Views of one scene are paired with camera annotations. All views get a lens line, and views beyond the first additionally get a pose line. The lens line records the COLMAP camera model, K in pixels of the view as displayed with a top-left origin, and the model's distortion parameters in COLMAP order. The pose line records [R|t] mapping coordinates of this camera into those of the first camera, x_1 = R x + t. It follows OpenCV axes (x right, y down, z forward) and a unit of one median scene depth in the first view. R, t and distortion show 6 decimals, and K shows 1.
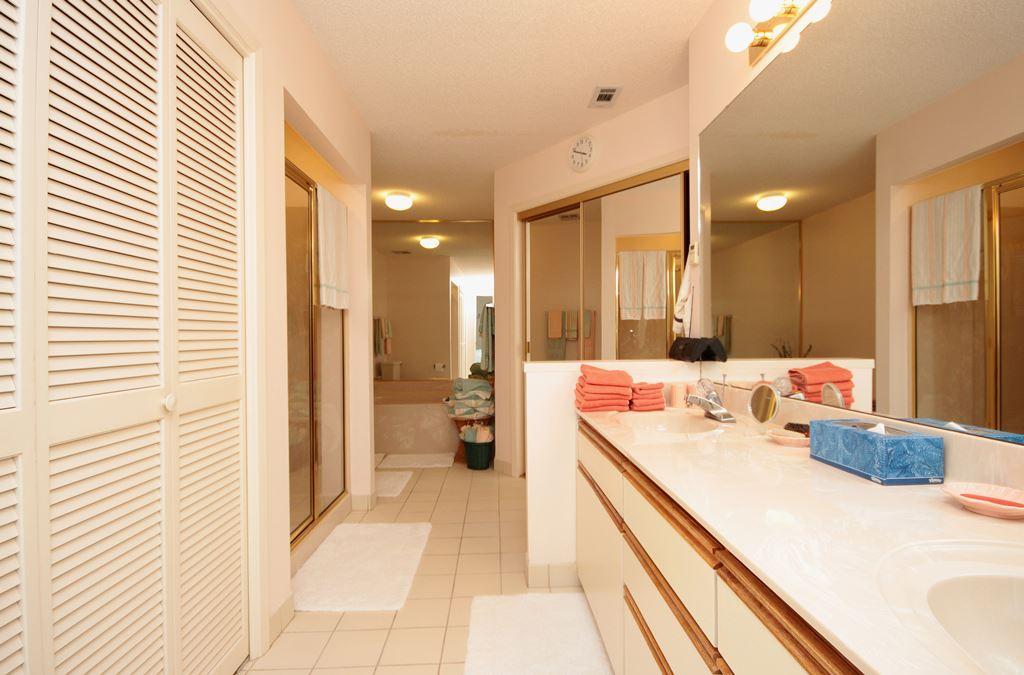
lens RADIAL K [[472.3, 0, 513.3], [0, 472.3, 337.4], [0, 0, 1]] dist [-0.001134, -0.000040]
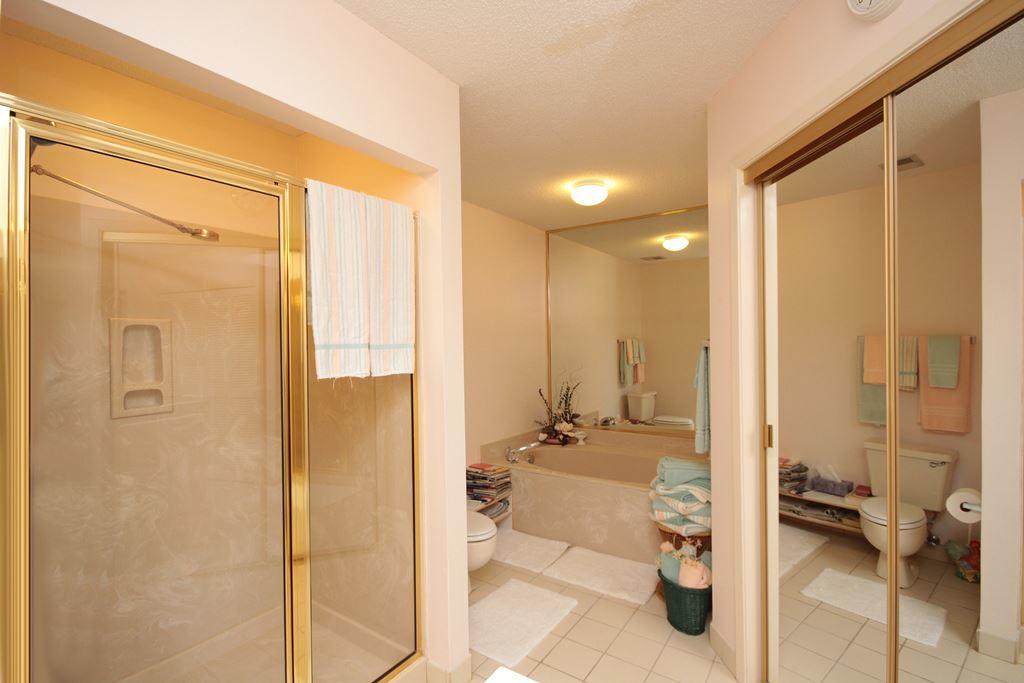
lens RADIAL K [[475.8, 0, 511.2], [0, 475.8, 343.5], [0, 0, 1]] dist [0.010493, -0.000611]
pose [[0.810351, -0.004440, -0.585927, 0.094102], [0.003149, 0.999990, -0.003223, -0.065909], [0.585936, 0.000767, 0.810357, 0.386056]]
